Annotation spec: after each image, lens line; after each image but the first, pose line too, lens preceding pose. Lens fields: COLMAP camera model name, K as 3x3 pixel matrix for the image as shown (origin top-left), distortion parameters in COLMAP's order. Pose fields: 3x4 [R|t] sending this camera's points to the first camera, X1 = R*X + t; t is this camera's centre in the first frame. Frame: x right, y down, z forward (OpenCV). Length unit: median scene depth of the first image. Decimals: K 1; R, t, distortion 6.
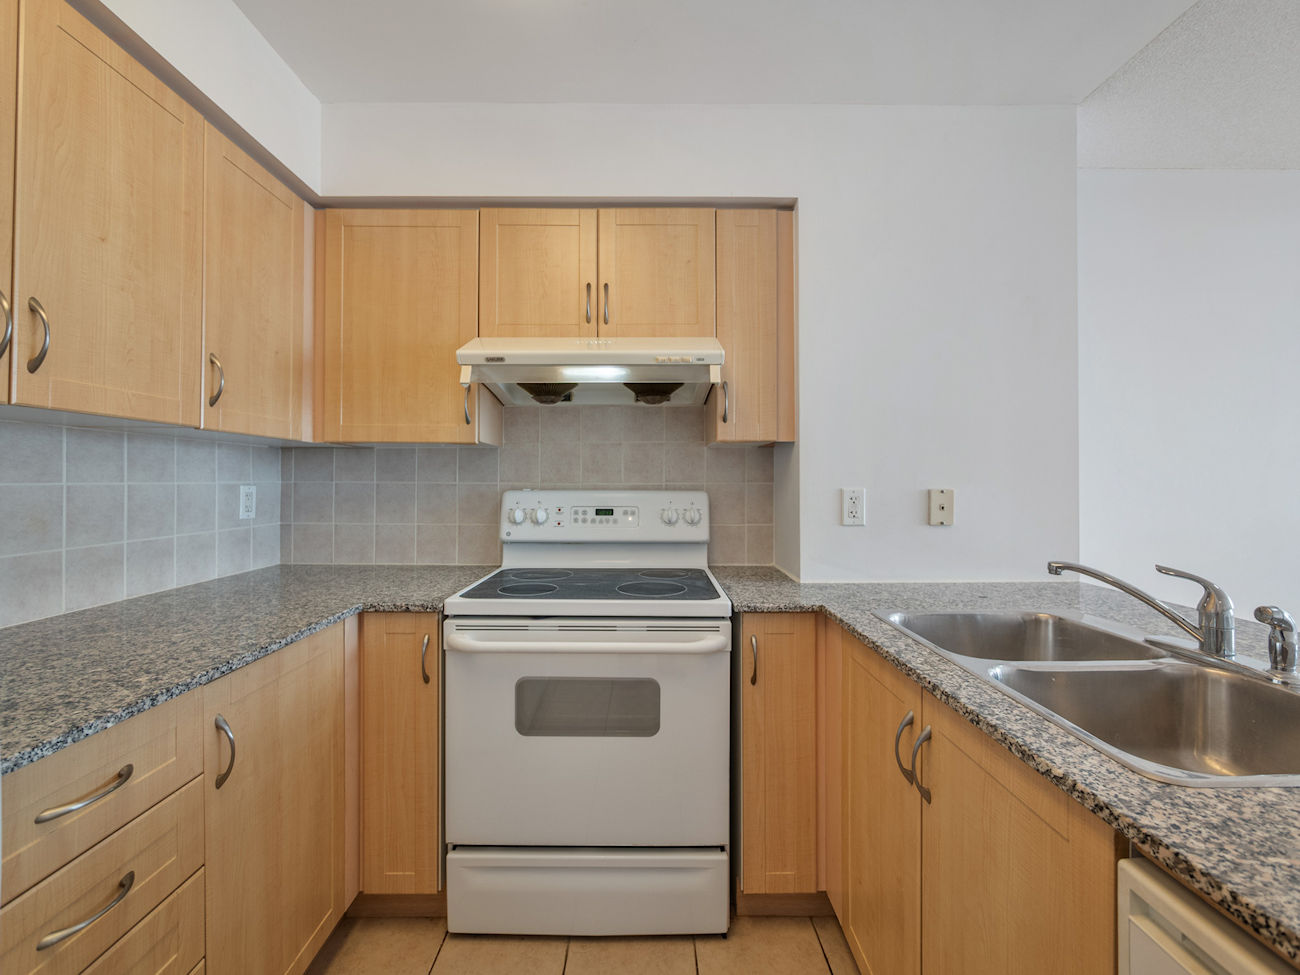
lens RADIAL K [[548.0, 0, 649.6], [0, 548.0, 479.2], [0, 0, 1]] dist [-0.008280, 0.000519]
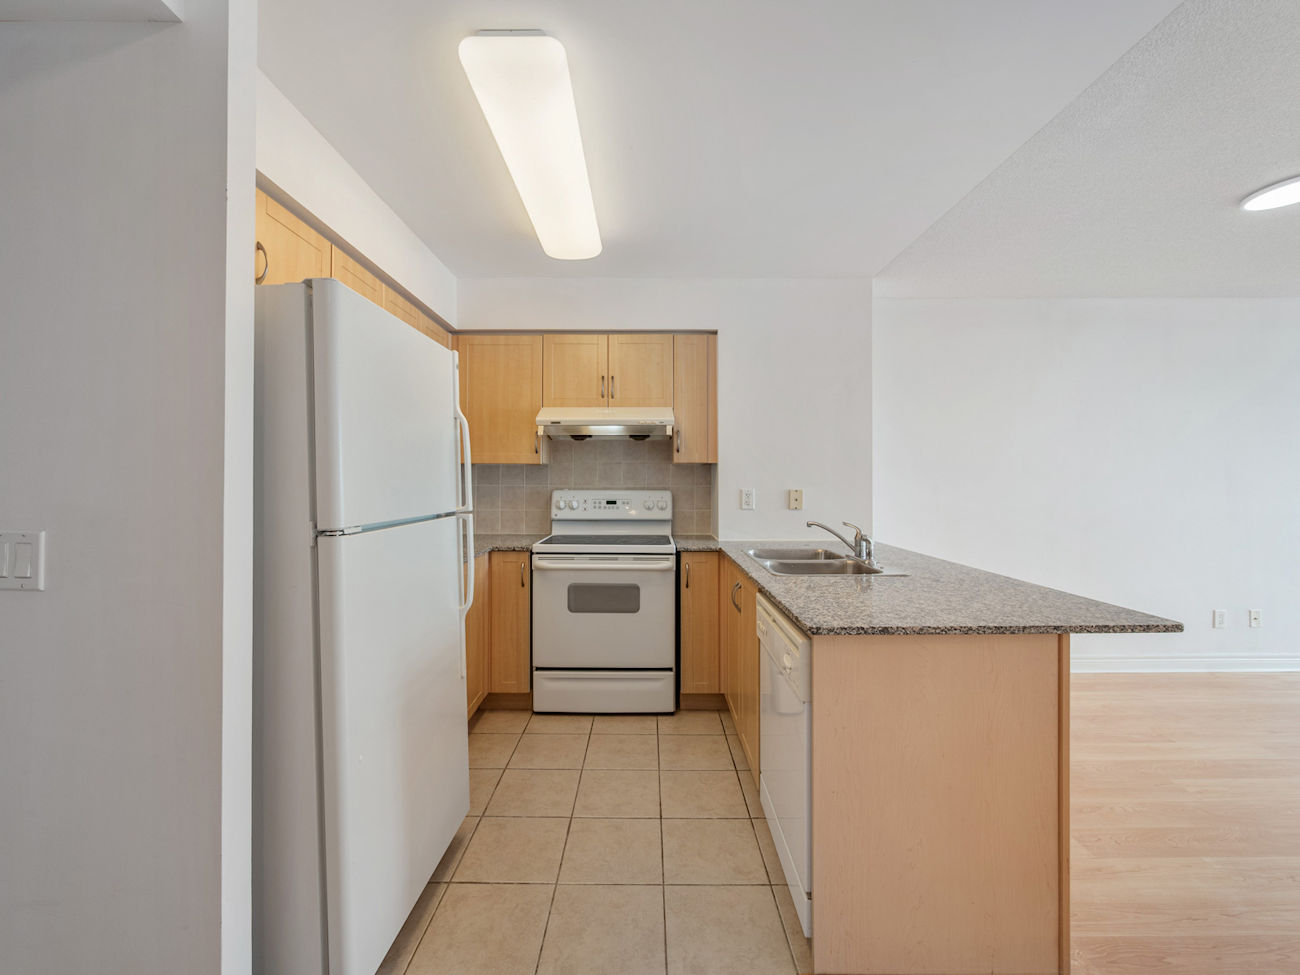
lens RADIAL K [[548.0, 0, 648.7], [0, 548.0, 479.4], [0, 0, 1]] dist [-0.008280, 0.000519]
pose [[0.999984, 0.000515, -0.005682, 0.056570], [-0.000492, 0.999992, 0.004062, -0.025240], [0.005684, -0.004059, 0.999976, -0.911934]]
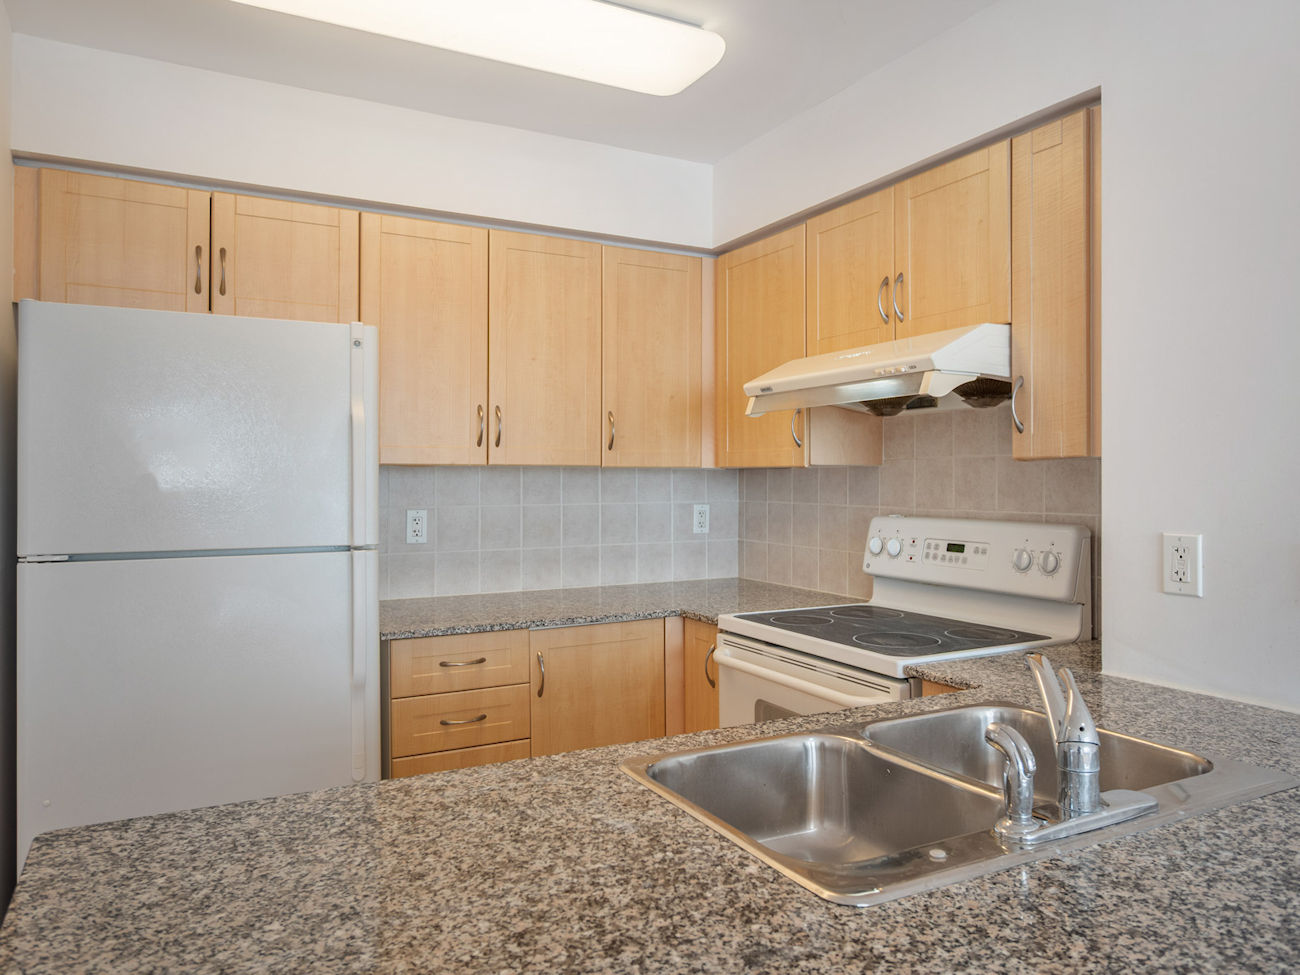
lens RADIAL K [[914.5, 0, 646.9], [0, 914.5, 478.0], [0, 0, 1]] dist [0.004533, -0.002769]
pose [[0.464217, -0.002894, -0.885717, 1.089265], [0.005252, 0.999986, -0.000515, -0.051994], [0.885706, -0.004413, 0.464225, 0.008200]]
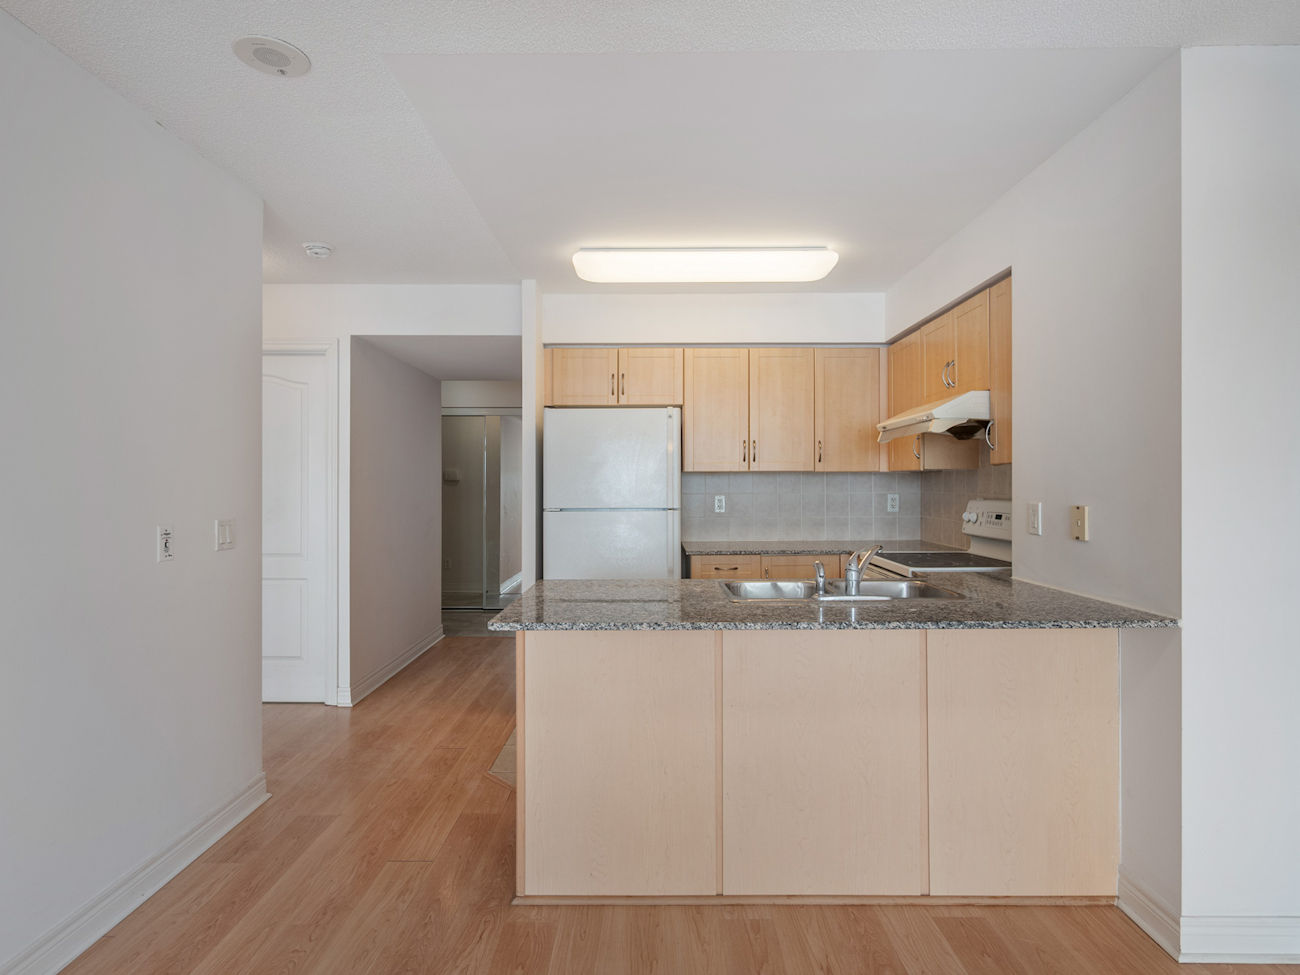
lens RADIAL K [[723.2, 0, 652.0], [0, 723.2, 483.2], [0, 0, 1]] dist [-0.003168, 0.000632]
pose [[-0.001995, -0.003577, -0.999992, 2.091934], [0.008490, 0.999957, -0.003594, -0.028224], [0.999962, -0.008497, -0.001965, 0.209194]]
